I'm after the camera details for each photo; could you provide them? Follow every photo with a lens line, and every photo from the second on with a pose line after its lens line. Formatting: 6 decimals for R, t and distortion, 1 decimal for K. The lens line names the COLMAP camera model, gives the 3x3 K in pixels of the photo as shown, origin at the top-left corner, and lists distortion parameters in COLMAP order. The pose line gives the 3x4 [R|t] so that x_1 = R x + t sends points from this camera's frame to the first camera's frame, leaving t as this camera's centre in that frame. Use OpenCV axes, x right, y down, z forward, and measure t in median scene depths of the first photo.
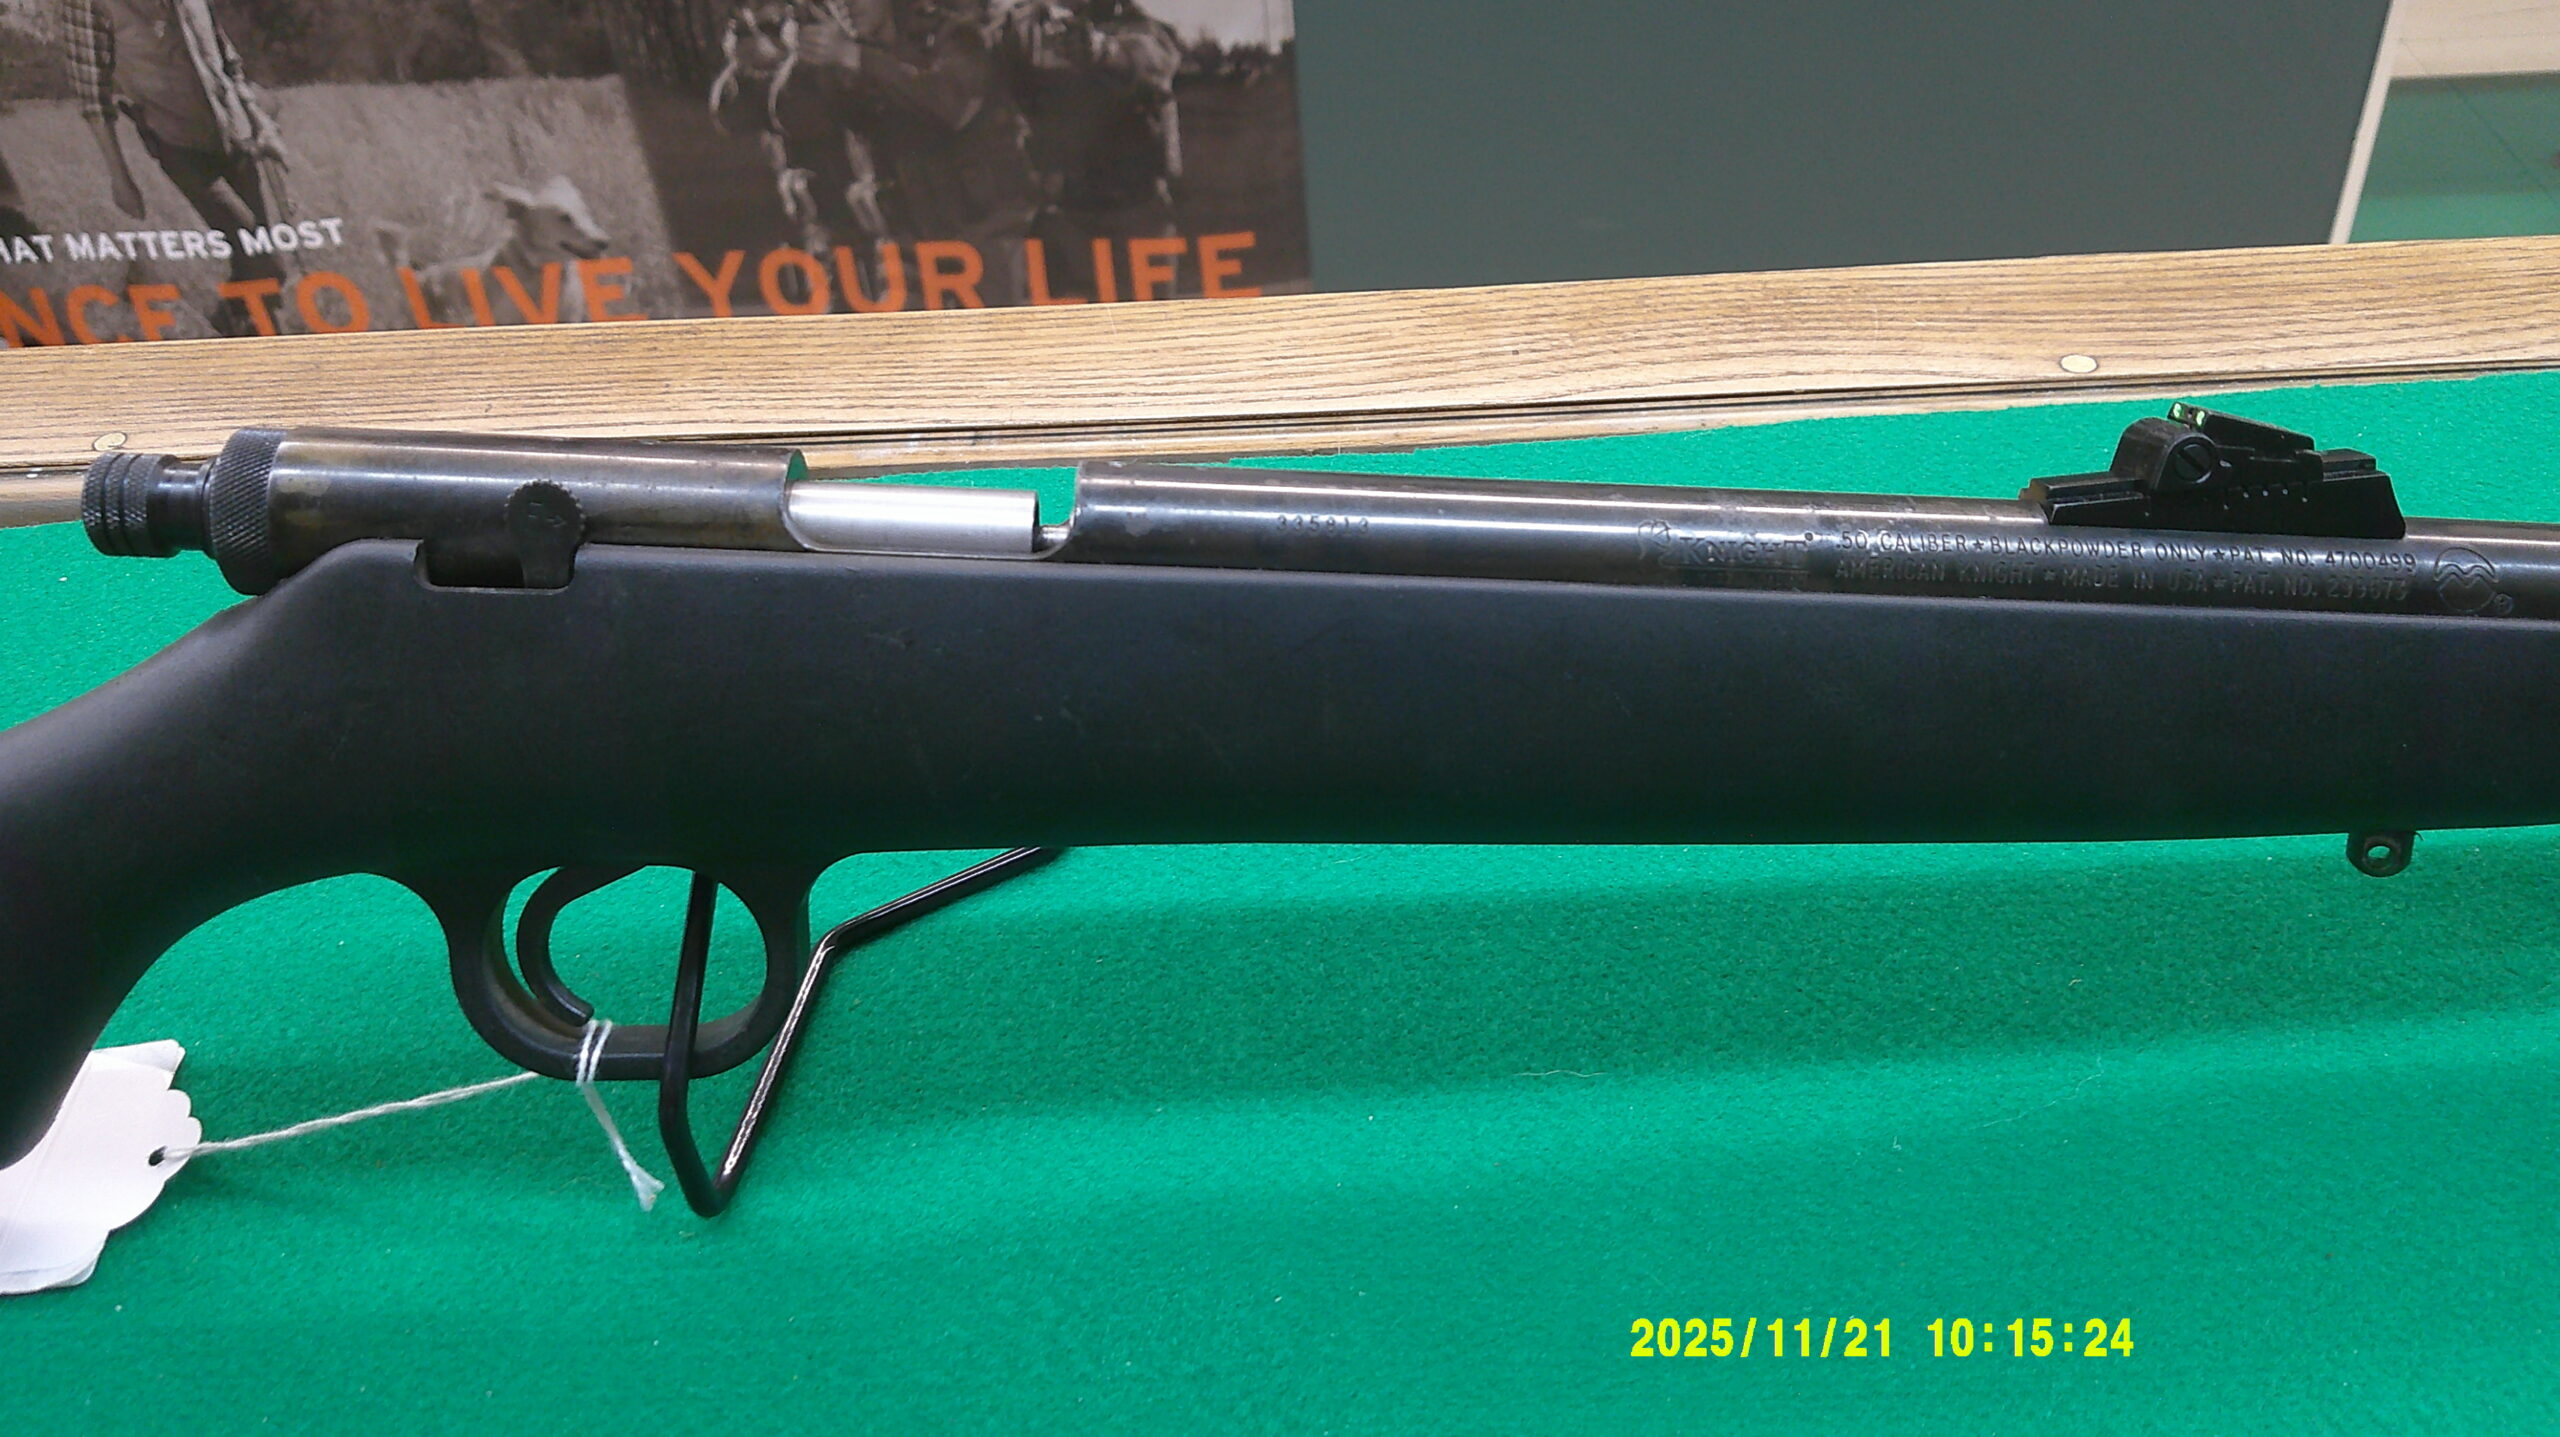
lens RADIAL K [[2076.6, 0, 1278.0], [0, 2076.6, 715.8], [0, 0, 1]] dist [0.025398, -0.054819]
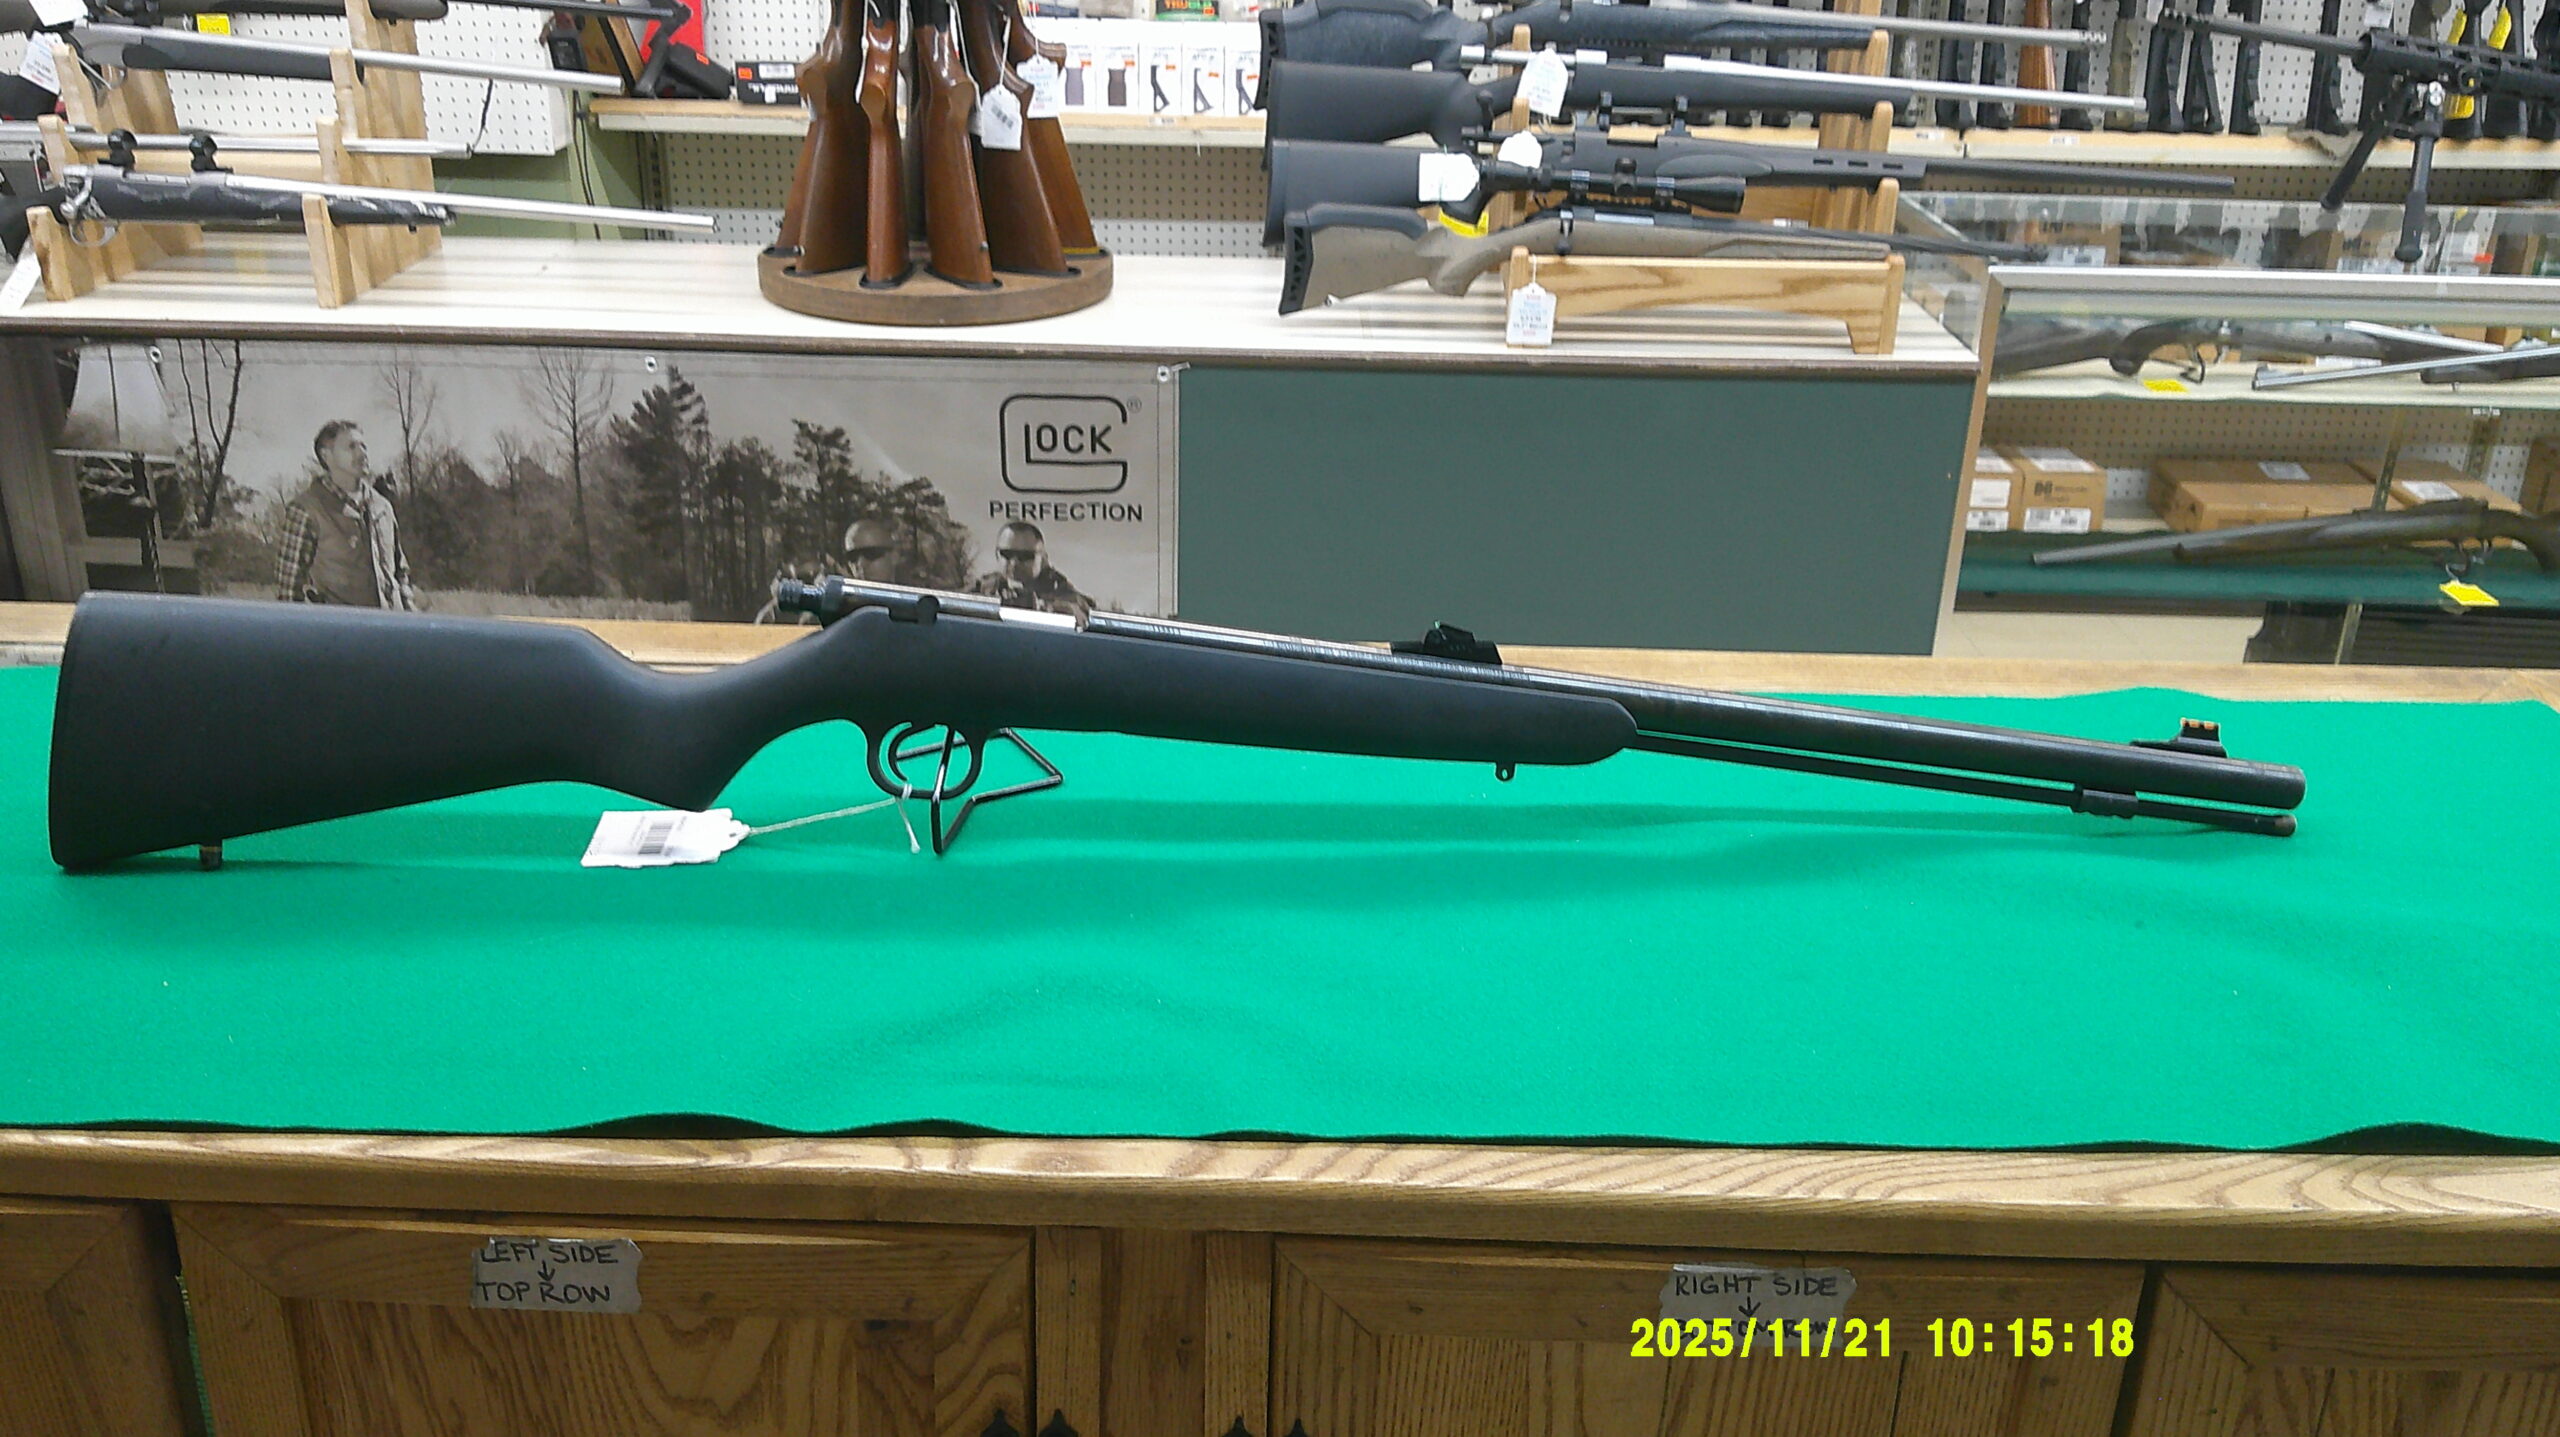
lens RADIAL K [[2076.6, 0, 1281.7], [0, 2076.6, 719.8], [0, 0, 1]] dist [0.025398, -0.054819]
pose [[0.995463, 0.079502, 0.052279, 0.014297], [-0.060436, 0.952665, -0.297956, 0.332873], [-0.073492, 0.293445, 0.953147, -0.688959]]
